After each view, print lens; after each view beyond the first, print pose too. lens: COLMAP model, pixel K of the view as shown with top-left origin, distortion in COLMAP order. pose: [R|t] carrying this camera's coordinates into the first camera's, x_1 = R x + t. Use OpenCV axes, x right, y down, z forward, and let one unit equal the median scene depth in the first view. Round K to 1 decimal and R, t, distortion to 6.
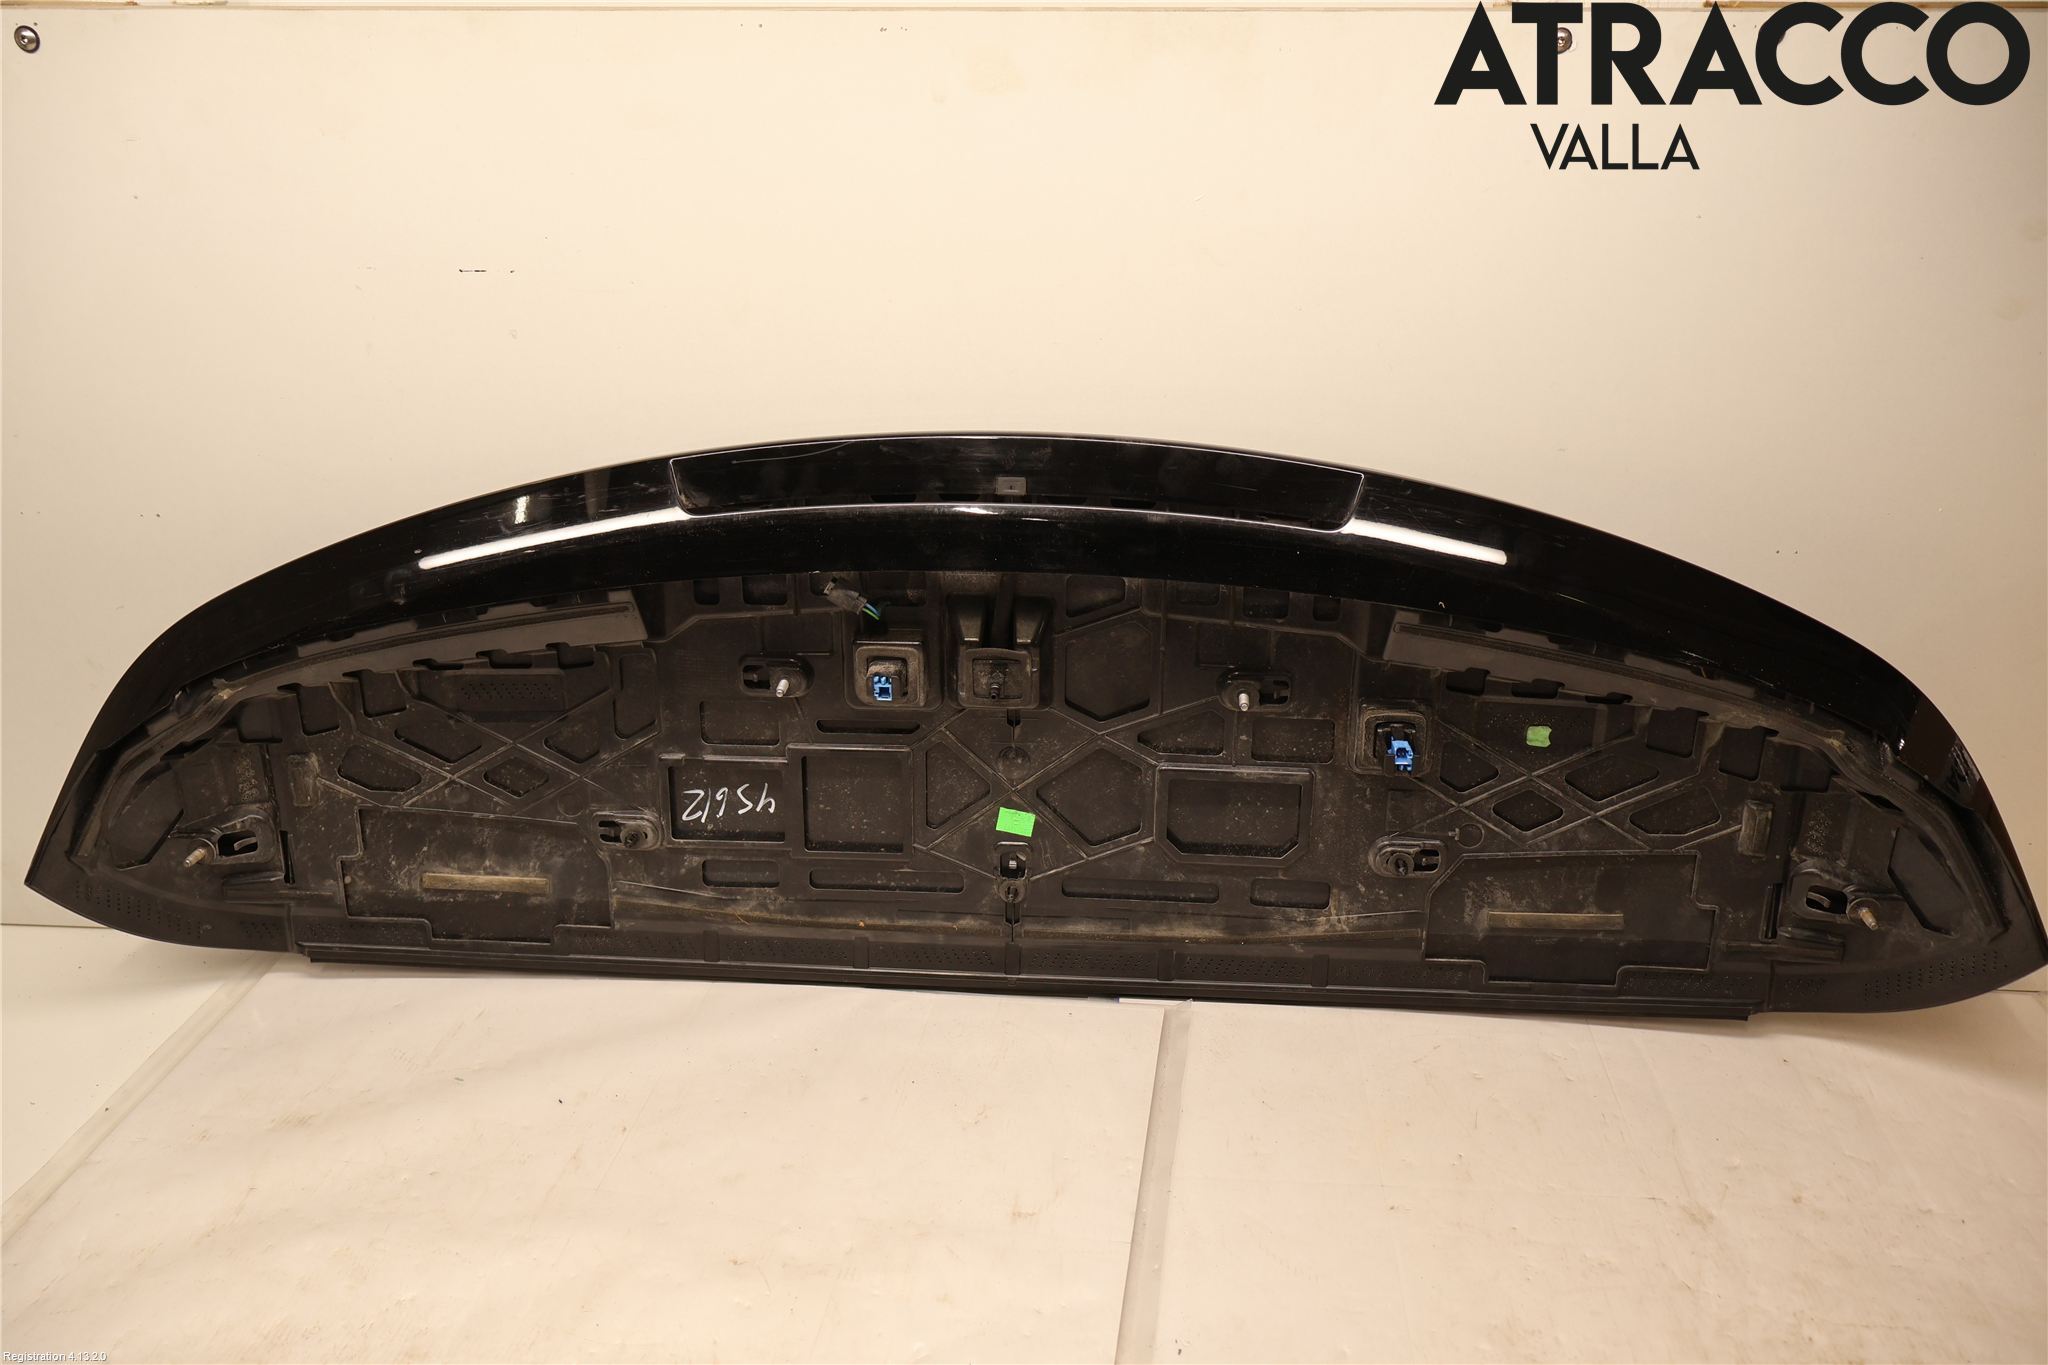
lens RADIAL K [[1747.1, 0, 1024.0], [0, 1747.1, 682.5], [0, 0, 1]] dist [0.000259, 0.005354]
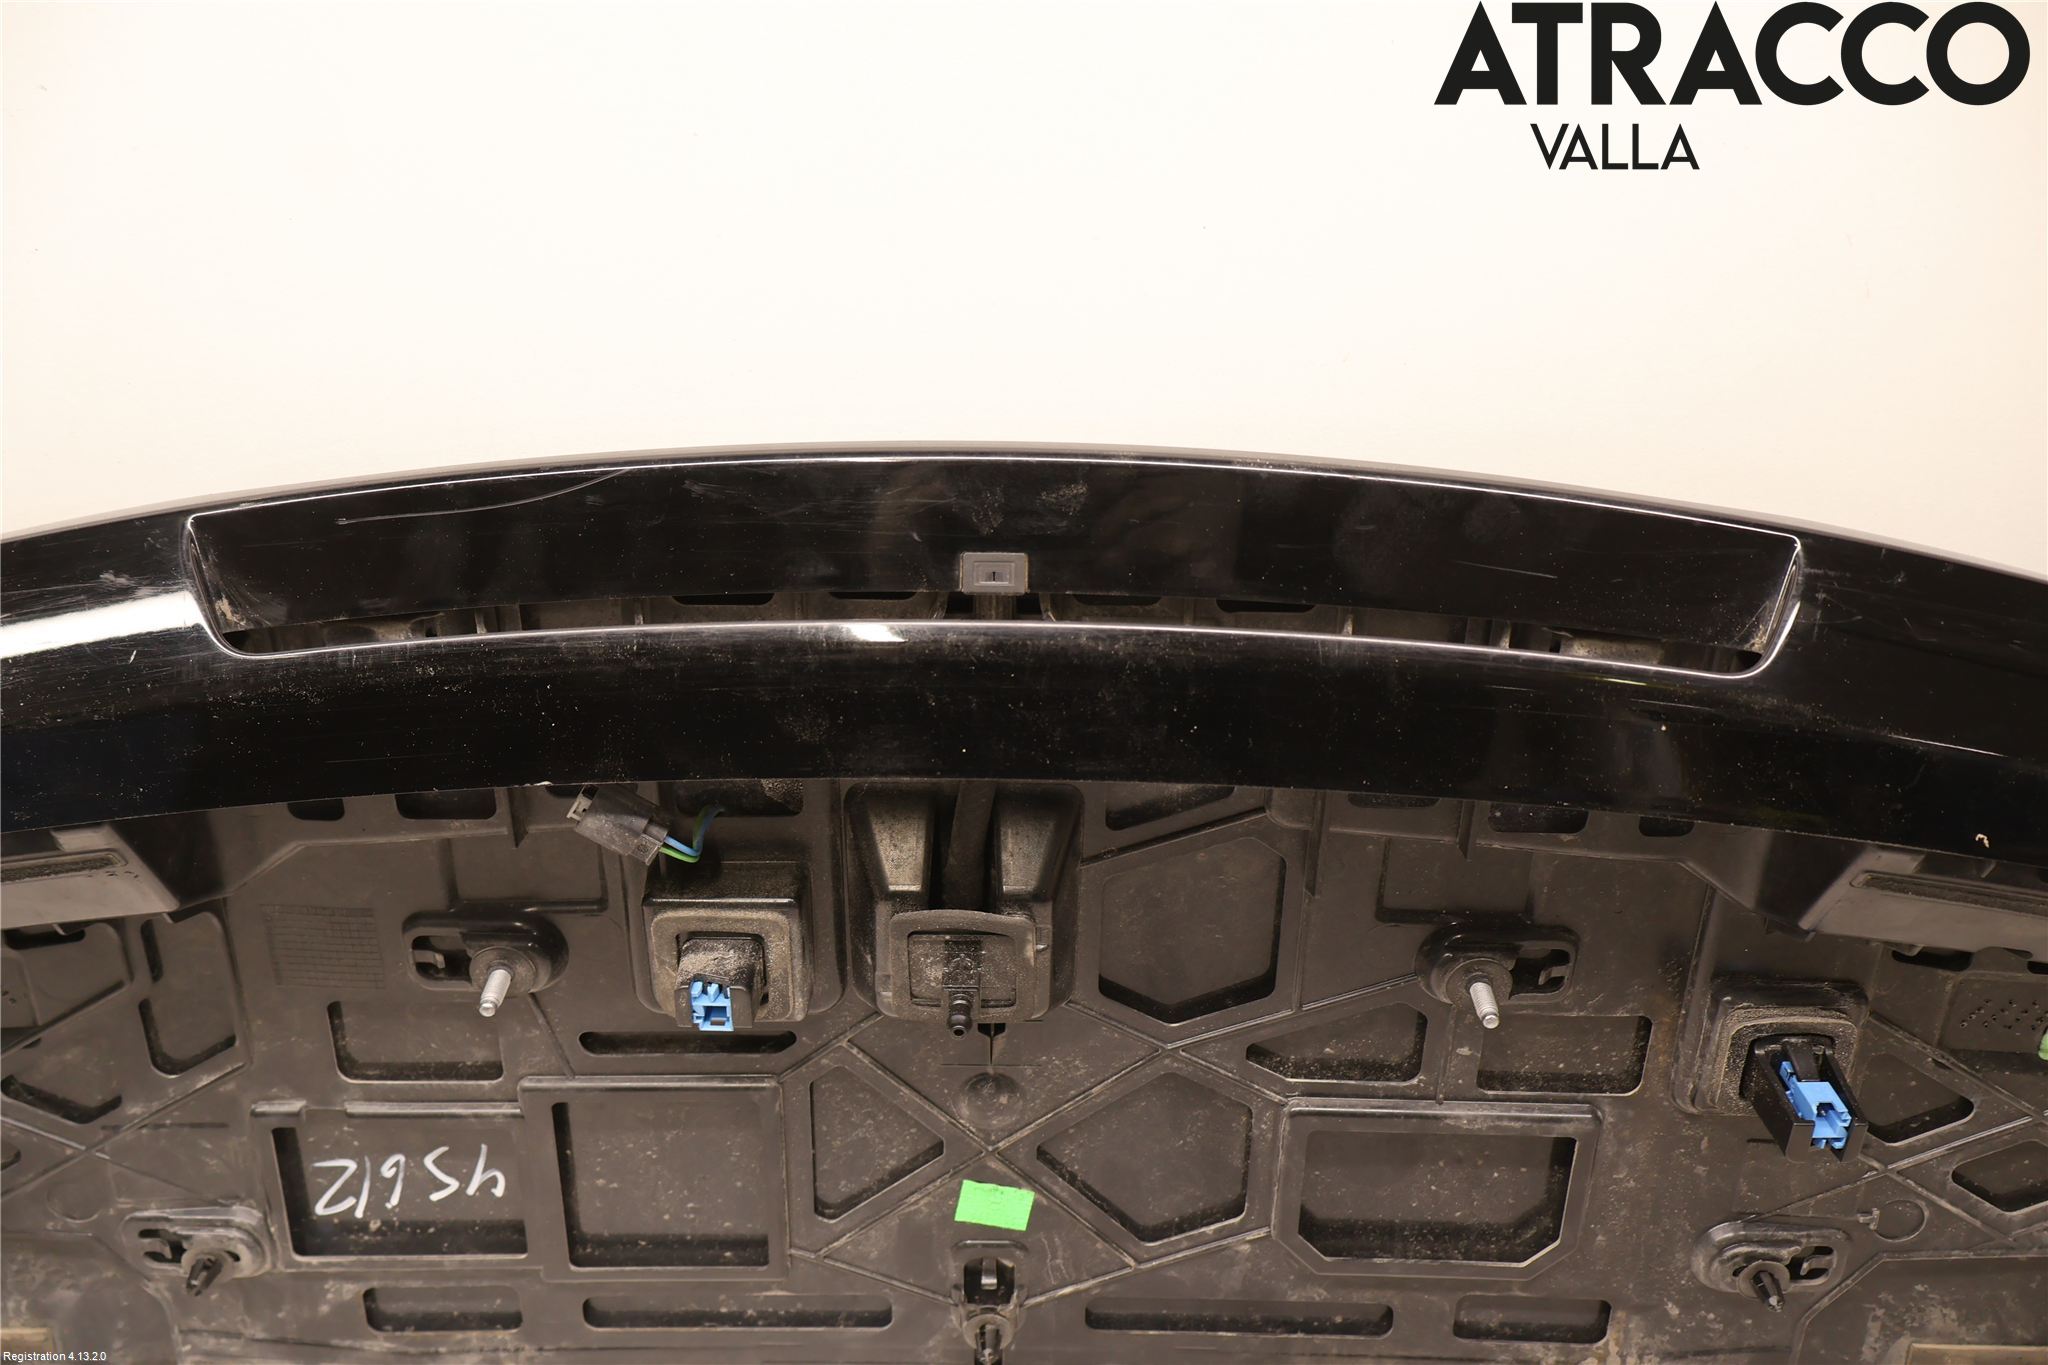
lens RADIAL K [[1747.1, 0, 1024.0], [0, 1747.1, 682.5], [0, 0, 1]] dist [0.000259, 0.005354]
pose [[0.997454, -0.020886, 0.068188, -0.027890], [0.015099, 0.996325, 0.084314, -0.113152], [-0.069698, -0.083070, 0.994103, 0.526958]]
